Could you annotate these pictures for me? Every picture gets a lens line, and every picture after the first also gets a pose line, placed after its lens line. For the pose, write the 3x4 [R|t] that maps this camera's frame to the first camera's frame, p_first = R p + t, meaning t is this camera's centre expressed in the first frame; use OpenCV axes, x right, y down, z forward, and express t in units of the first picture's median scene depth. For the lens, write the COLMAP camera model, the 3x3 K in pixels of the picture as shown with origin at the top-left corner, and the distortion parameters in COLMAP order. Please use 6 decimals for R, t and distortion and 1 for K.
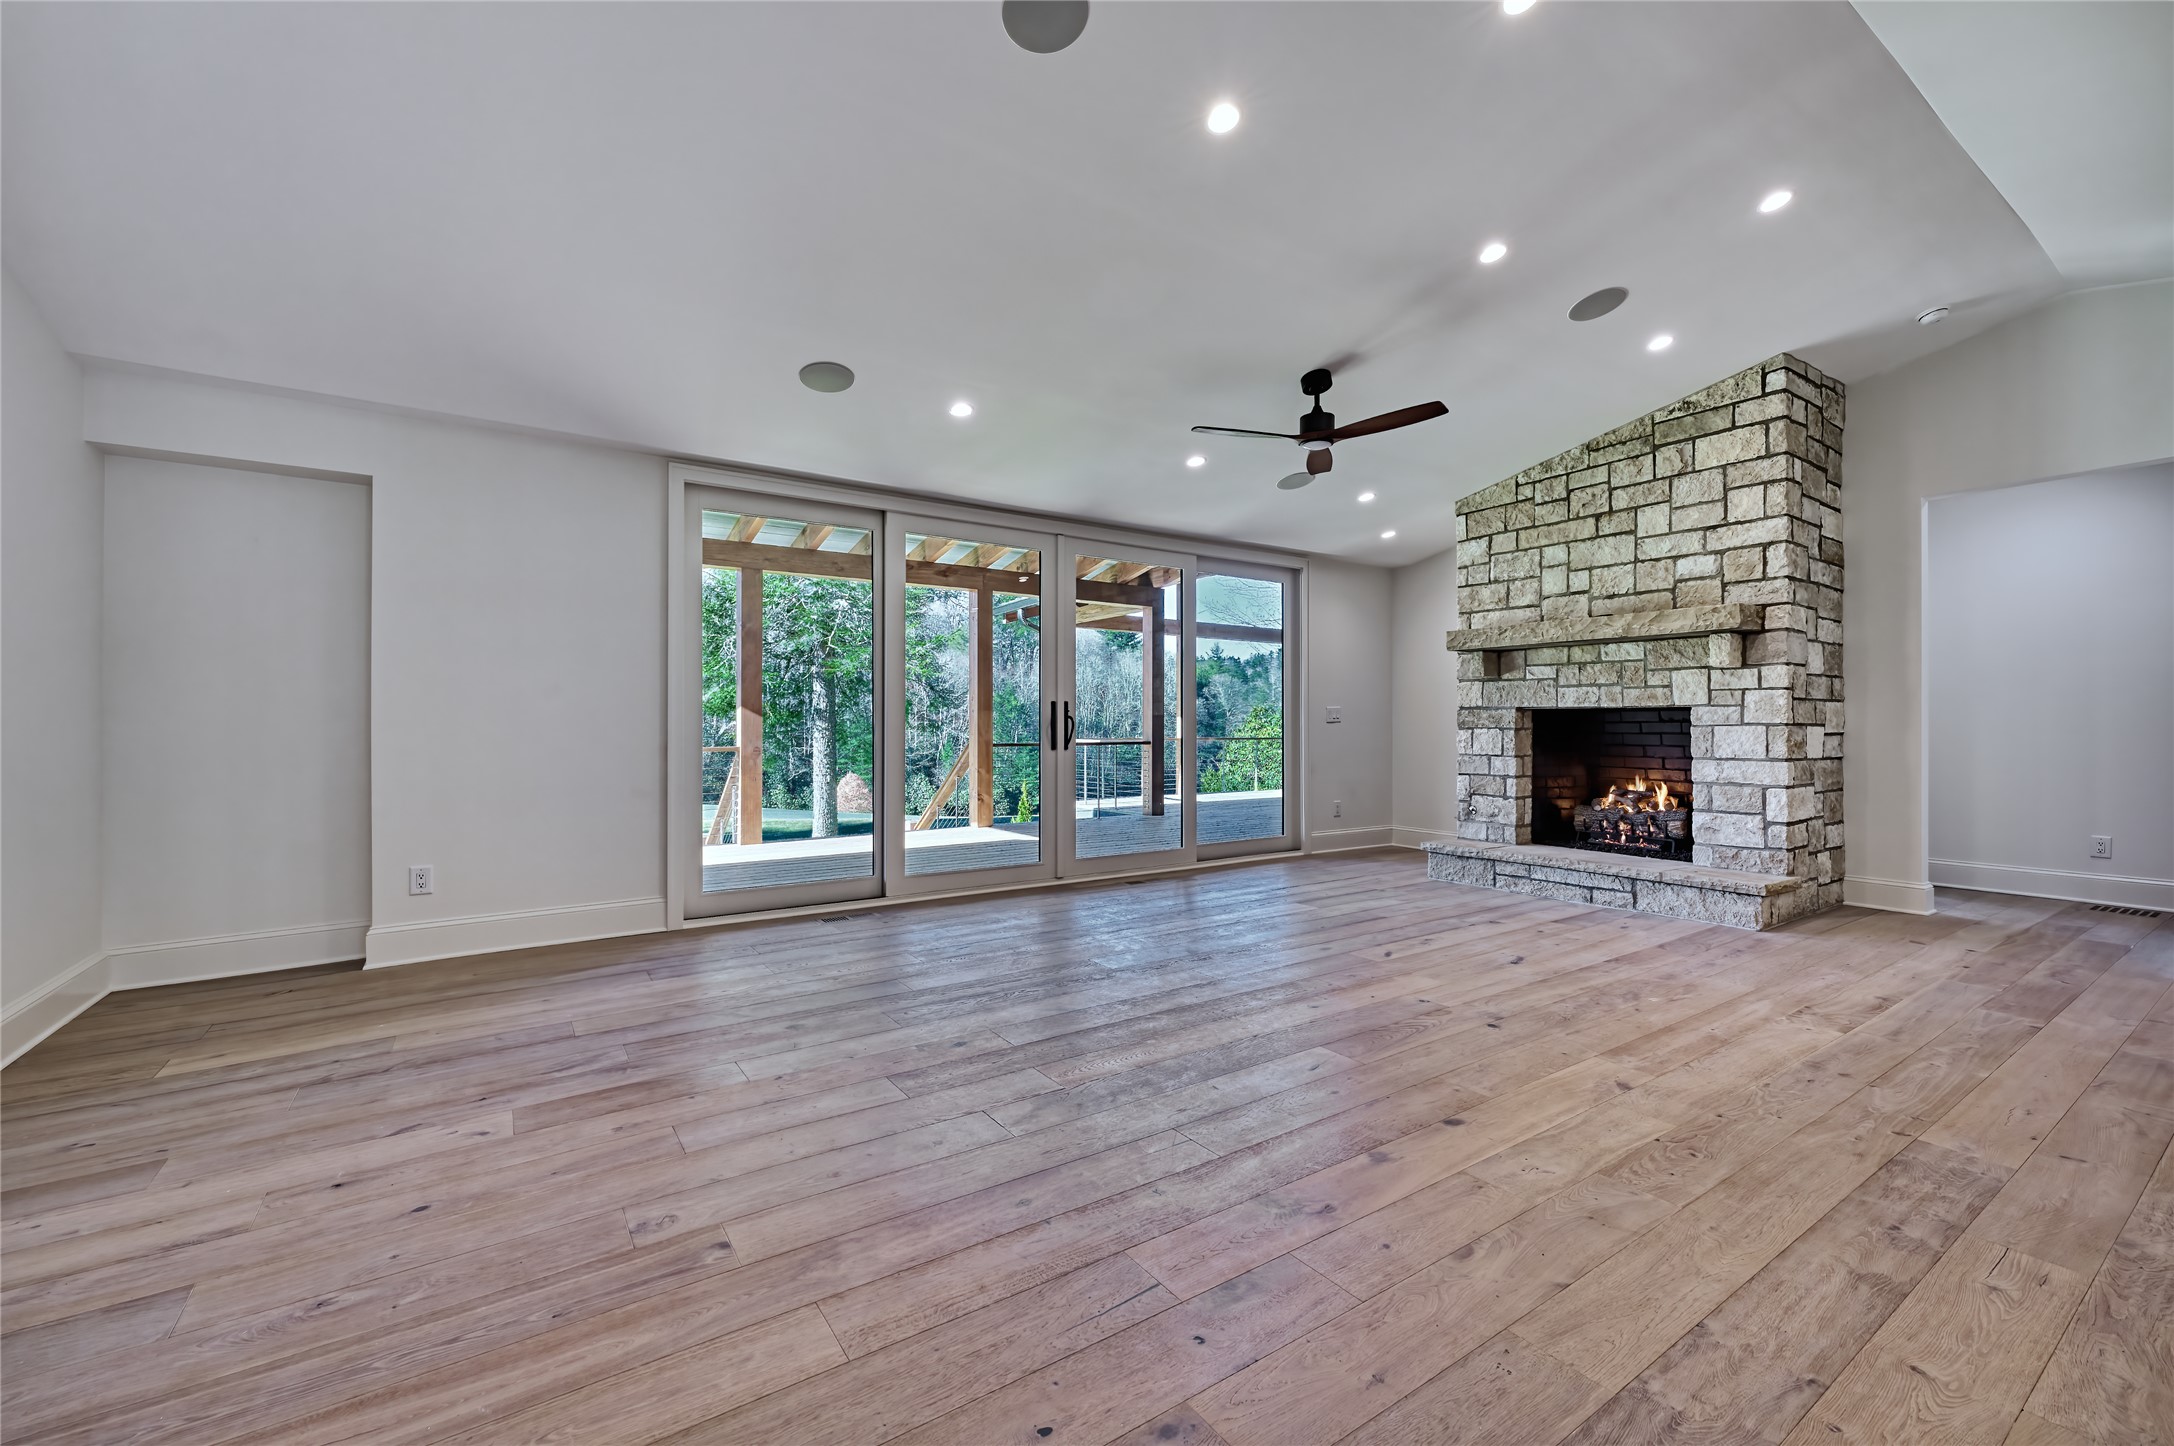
lens RADIAL K [[895.6, 0, 1094.4], [0, 895.6, 720.9], [0, 0, 1]] dist [-0.000299, -0.000361]
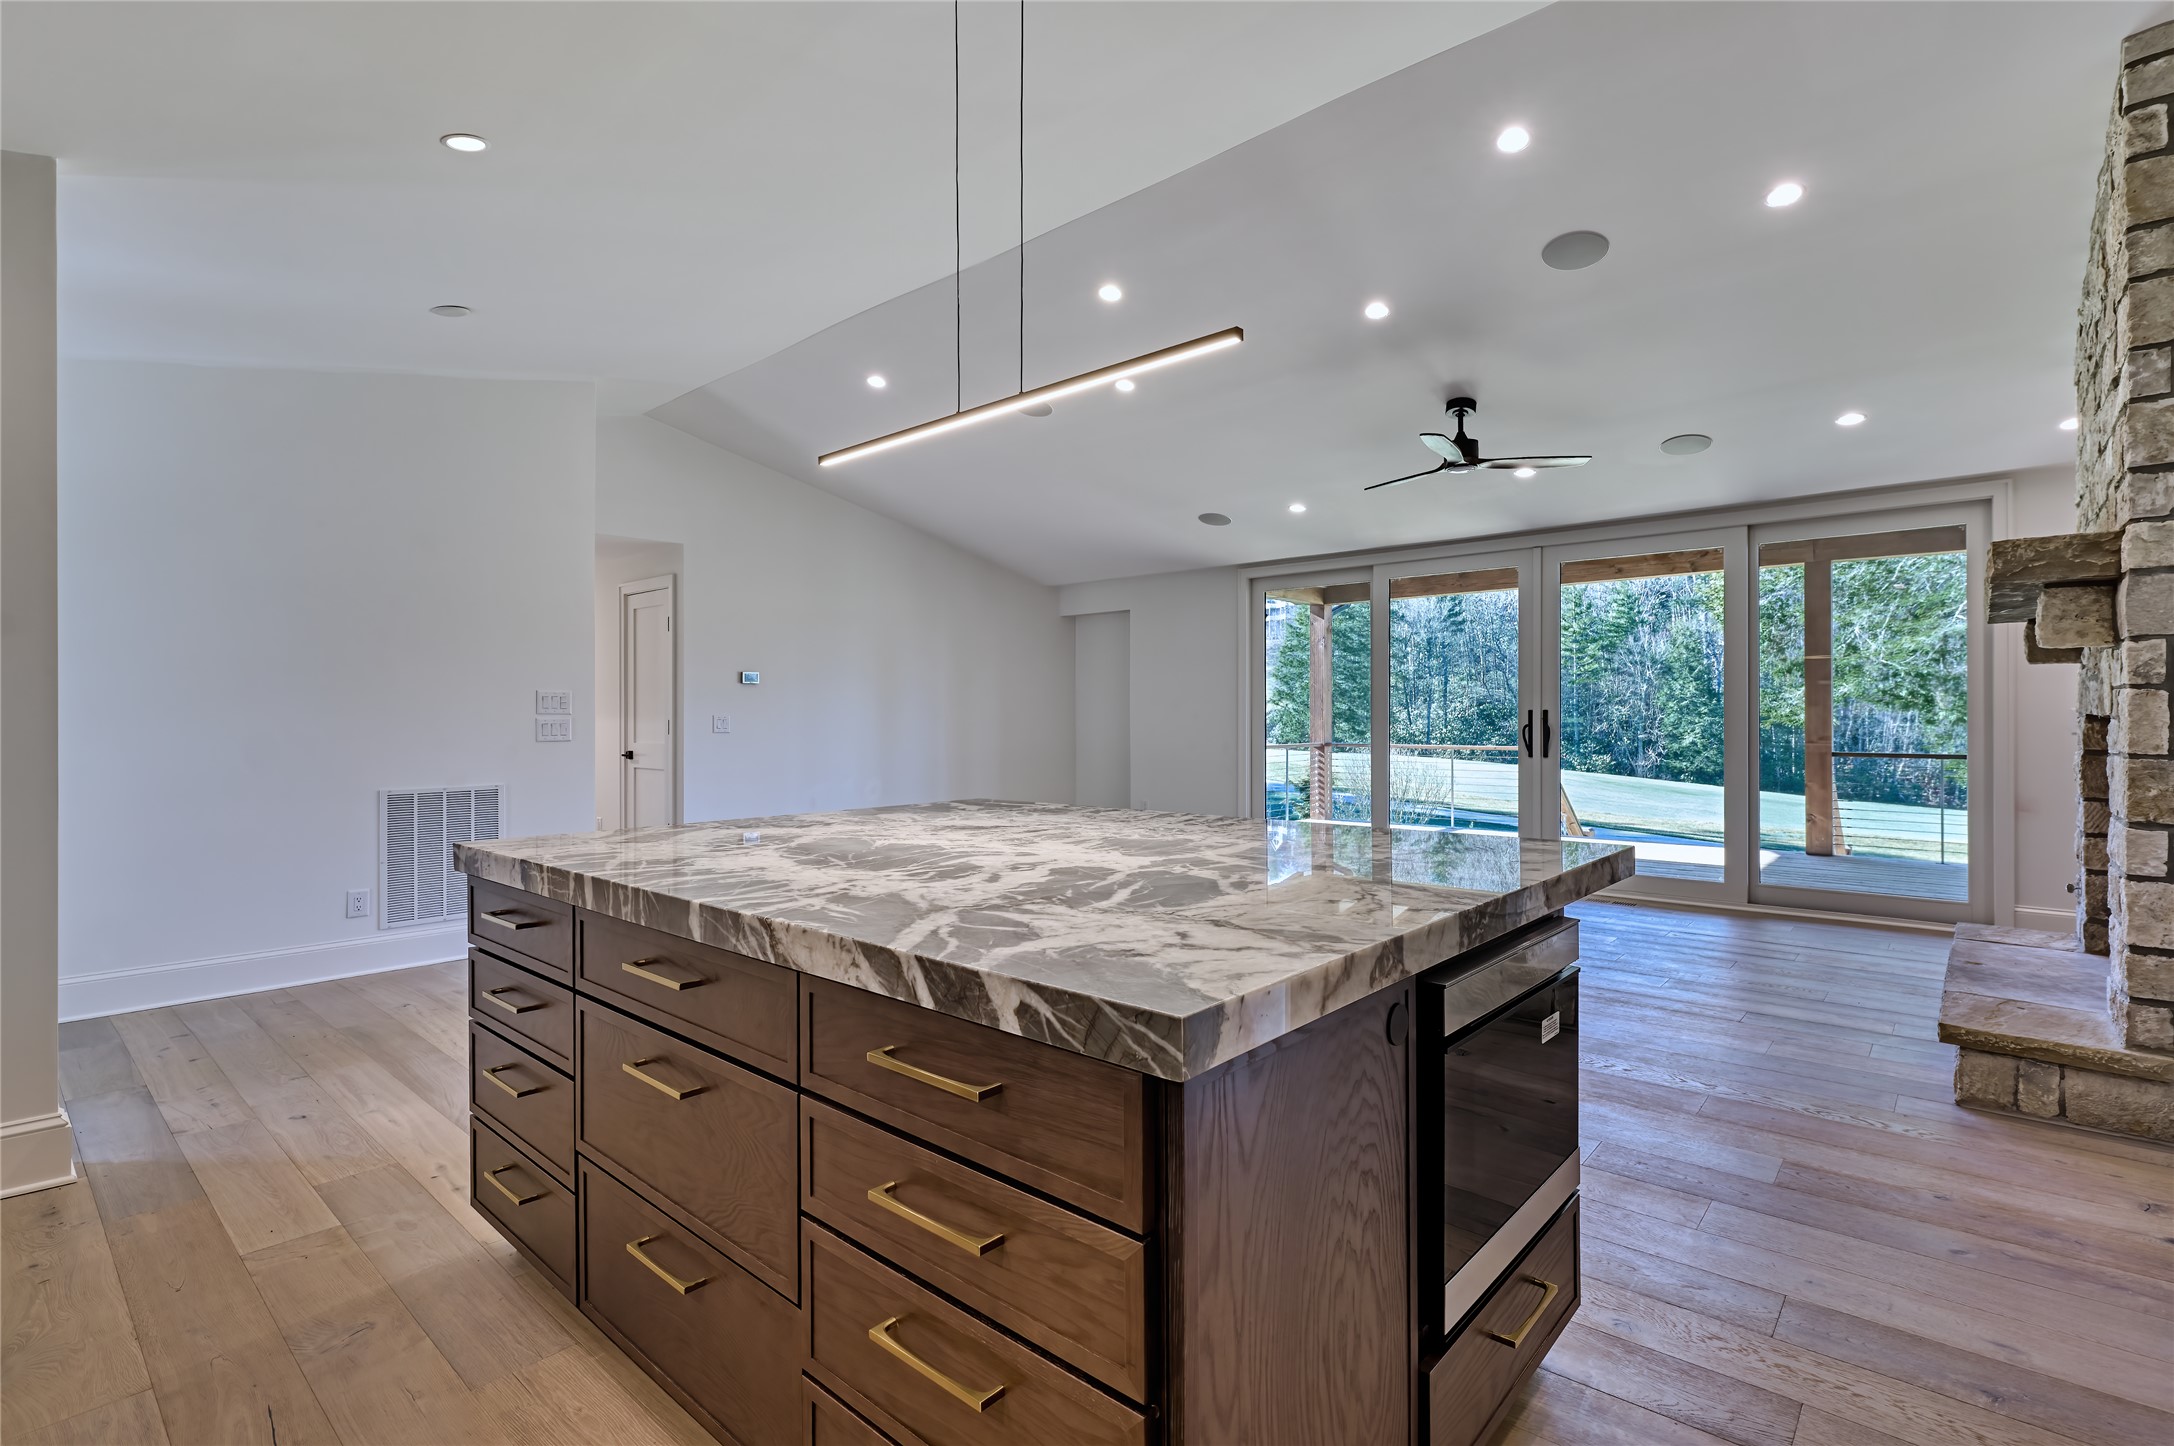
lens RADIAL K [[1010.9, 0, 1085.7], [0, 1010.9, 711.7], [0, 0, 1]] dist [-0.002352, -0.000164]
pose [[0.237648, -0.005266, -0.971337, 1.067005], [0.008128, 0.999961, -0.003433, -0.022075], [0.971317, -0.007079, 0.237681, 0.249063]]
